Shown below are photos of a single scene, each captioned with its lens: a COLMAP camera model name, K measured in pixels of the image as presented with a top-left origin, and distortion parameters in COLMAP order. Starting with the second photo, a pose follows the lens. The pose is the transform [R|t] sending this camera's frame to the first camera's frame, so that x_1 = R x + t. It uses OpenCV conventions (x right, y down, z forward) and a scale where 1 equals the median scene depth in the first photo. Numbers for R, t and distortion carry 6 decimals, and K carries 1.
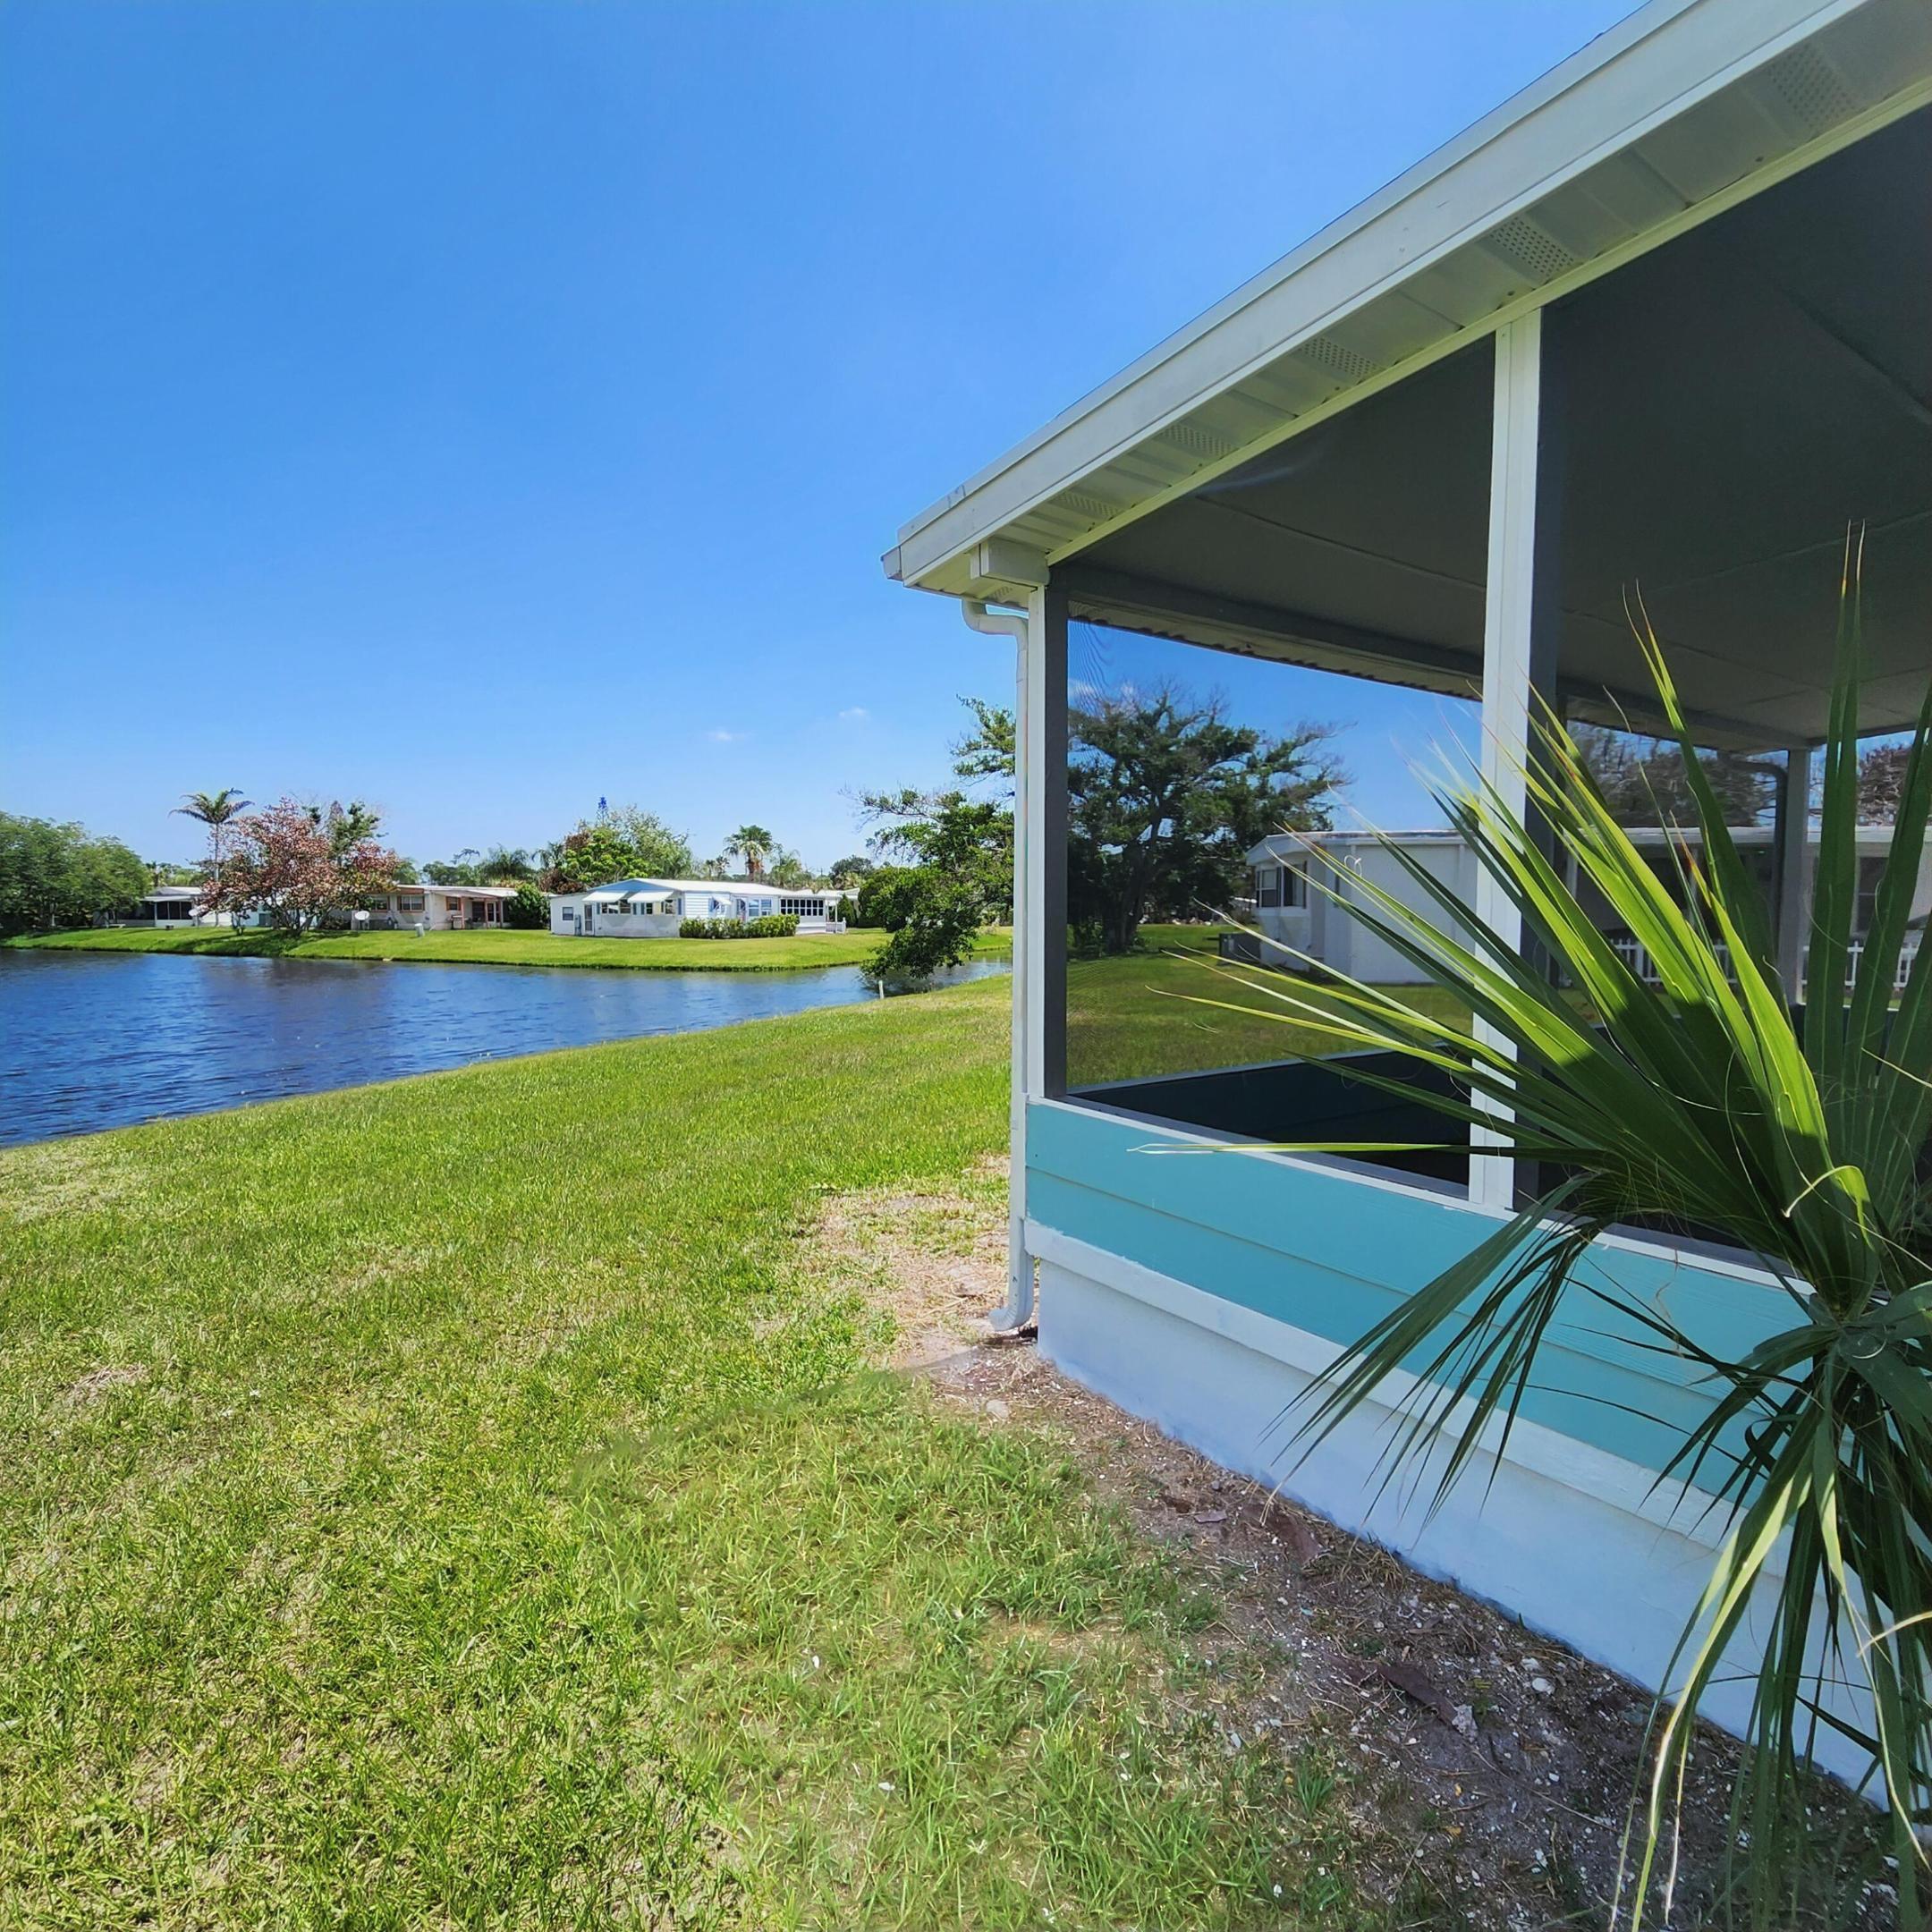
lens RADIAL K [[1063.7, 0, 957.7], [0, 1063.7, 977.0], [0, 0, 1]] dist [0.008537, -0.004429]
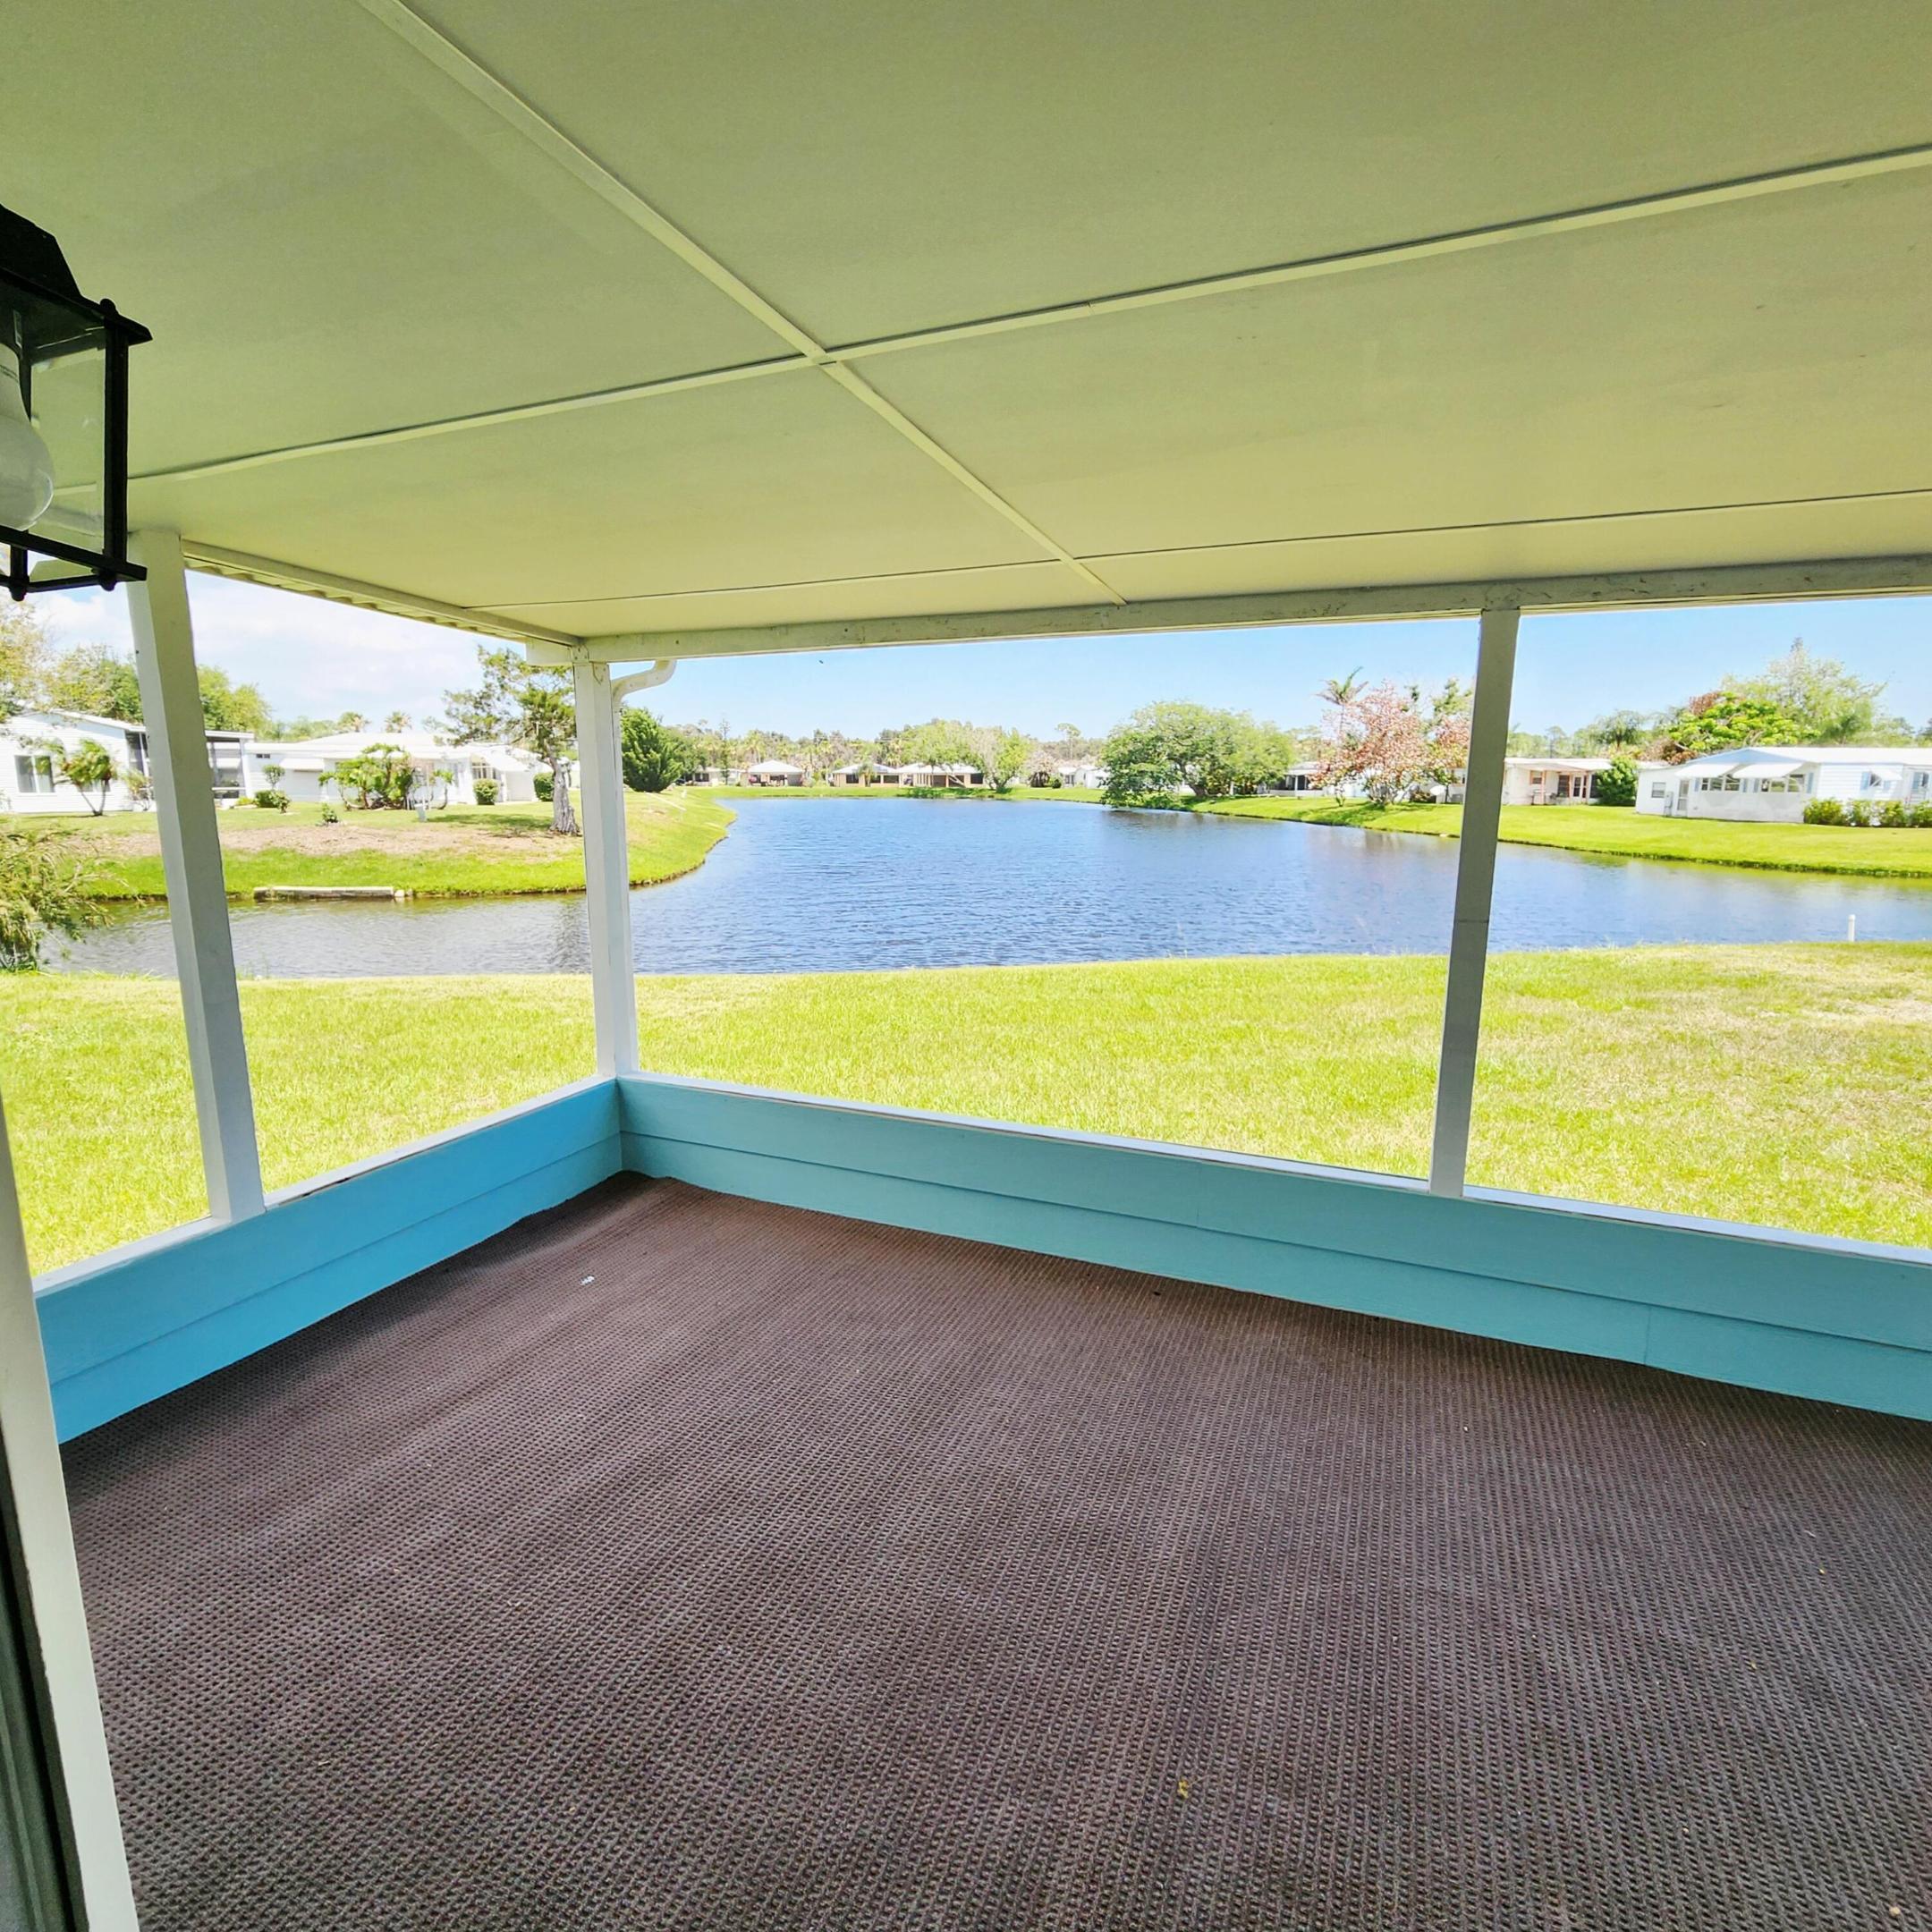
lens RADIAL K [[1063.7, 0, 953.6], [0, 1063.7, 975.2], [0, 0, 1]] dist [0.008537, -0.004429]
pose [[0.543528, 0.154596, -0.825032, 0.116329], [-0.052563, 0.987233, 0.150362, -0.020056], [0.837744, -0.038360, 0.544714, 0.062847]]
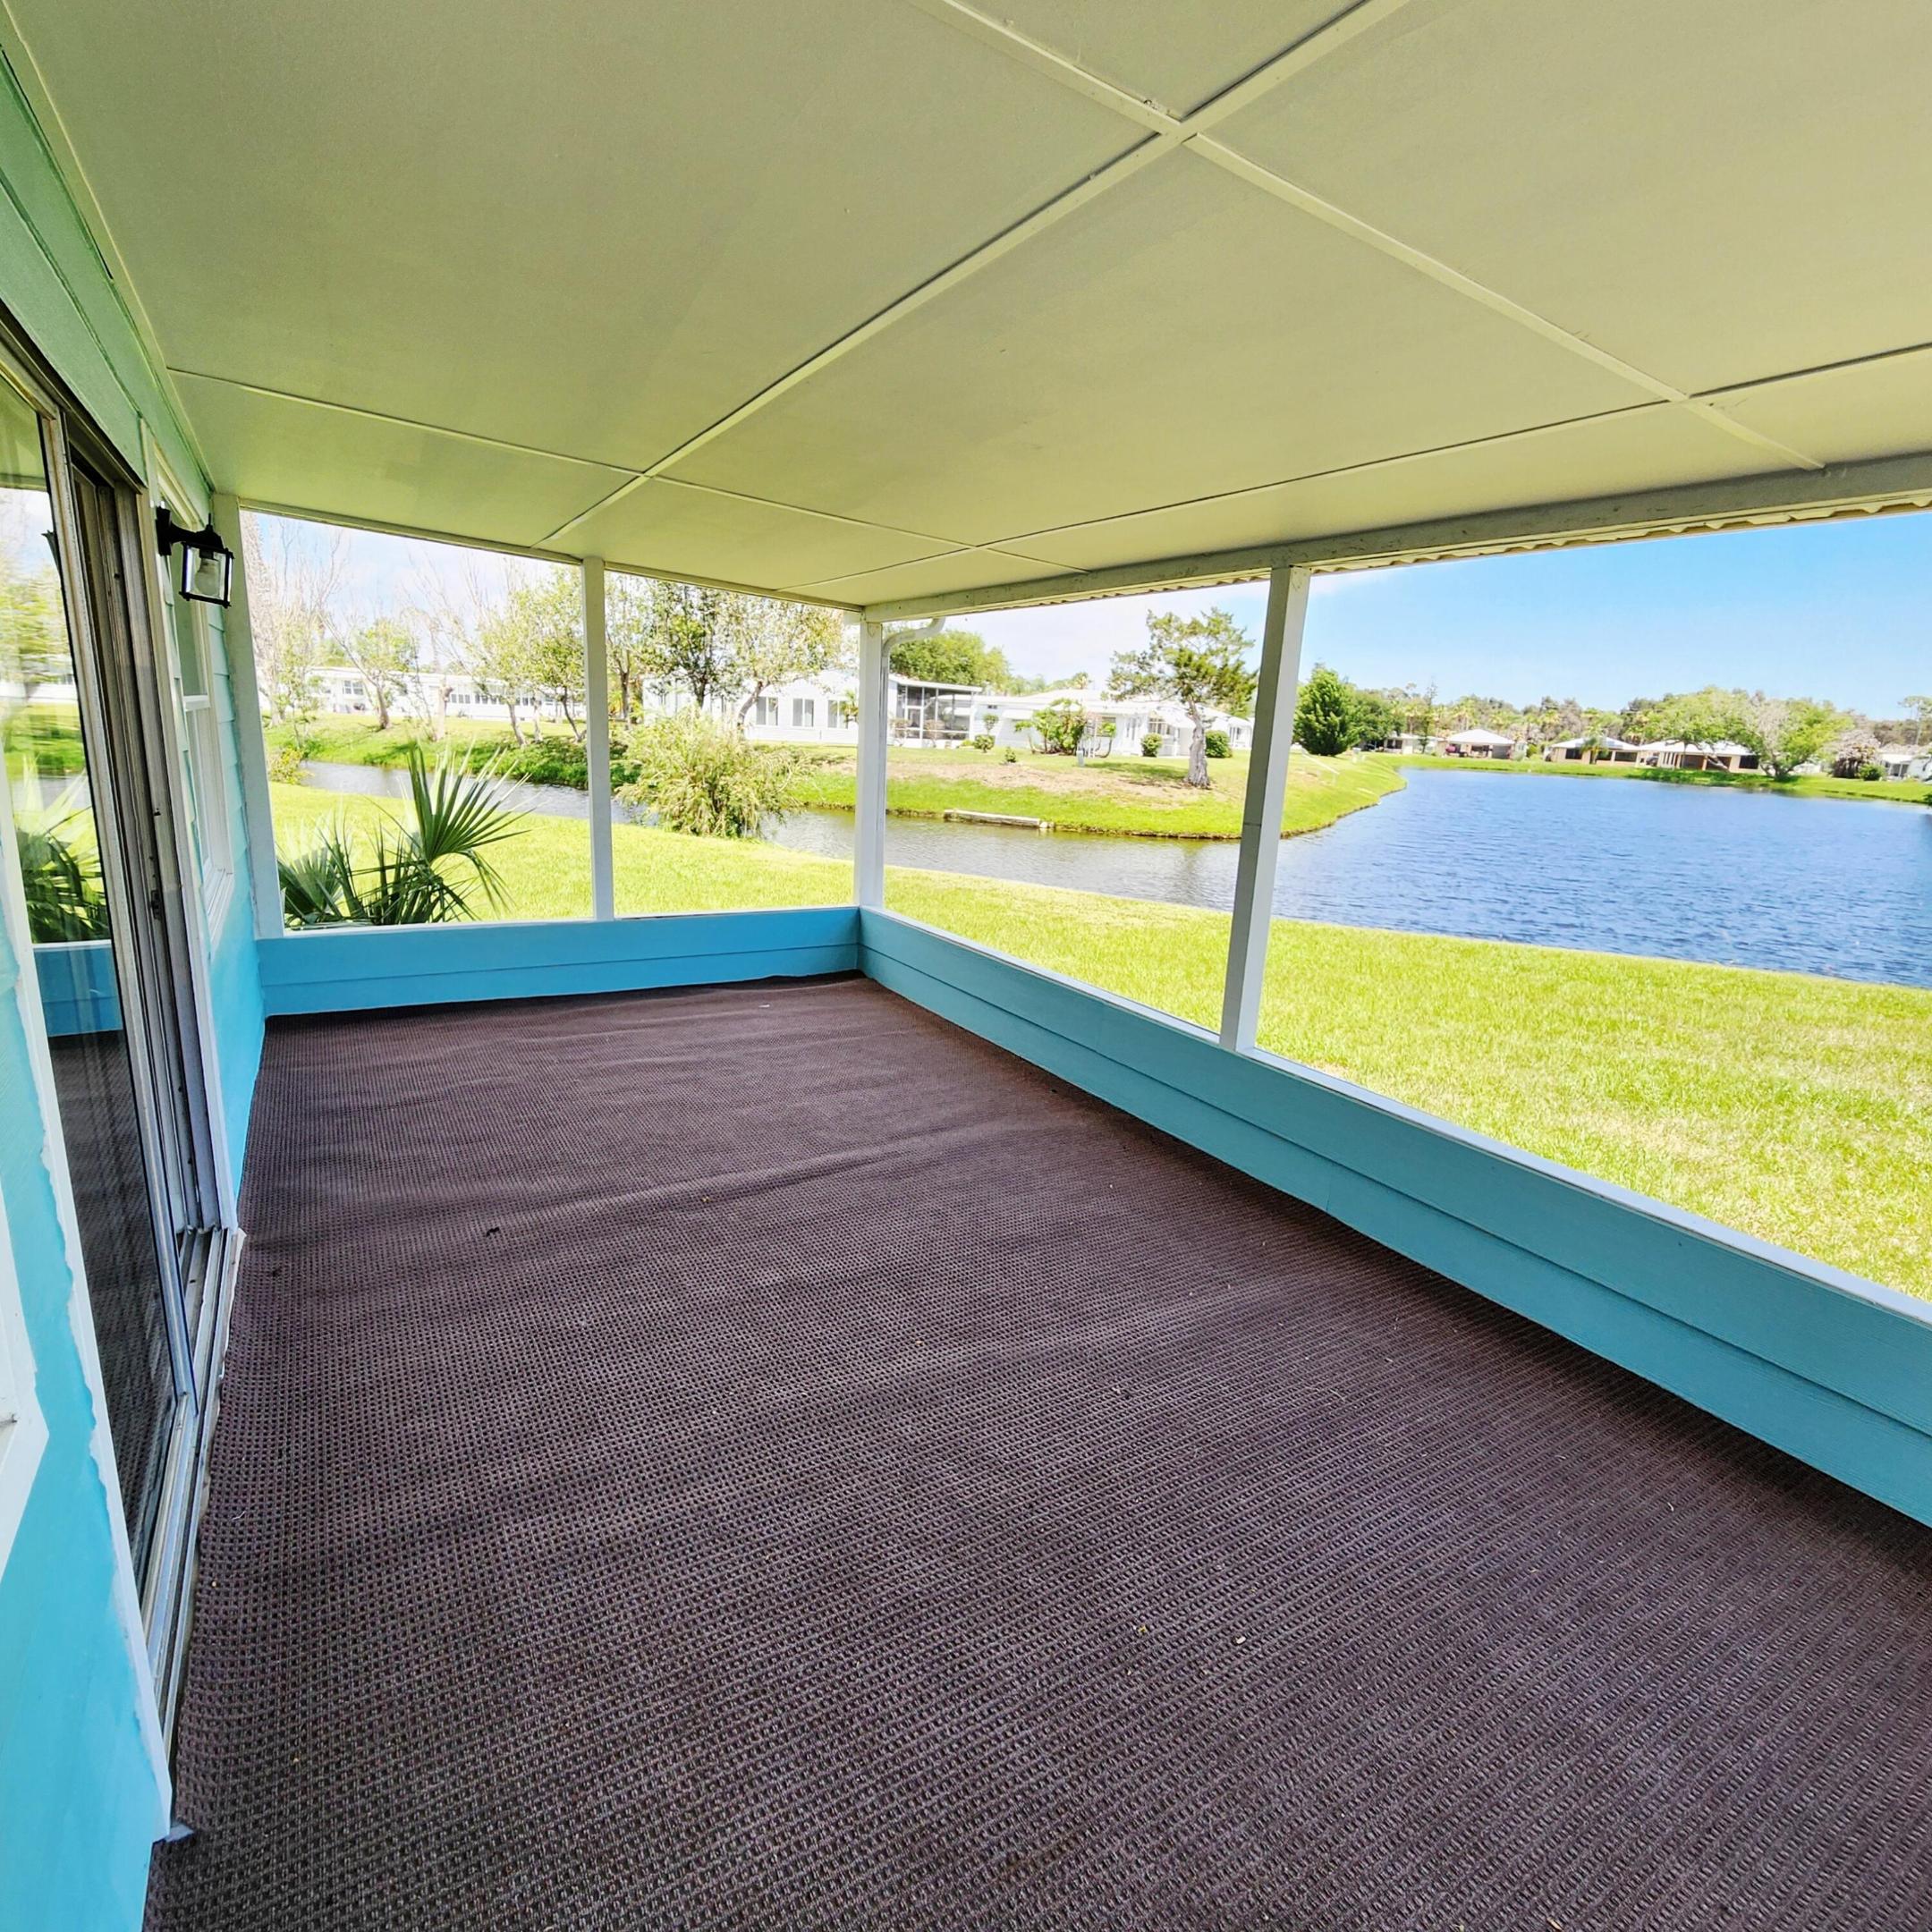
lens RADIAL K [[1063.7, 0, 954.4], [0, 1063.7, 967.2], [0, 0, 1]] dist [0.008537, -0.004429]
pose [[-0.051377, 0.221184, -0.973878, 0.168570], [-0.107988, 0.968218, 0.225595, -0.020439], [0.992824, 0.116757, -0.025859, 0.113513]]
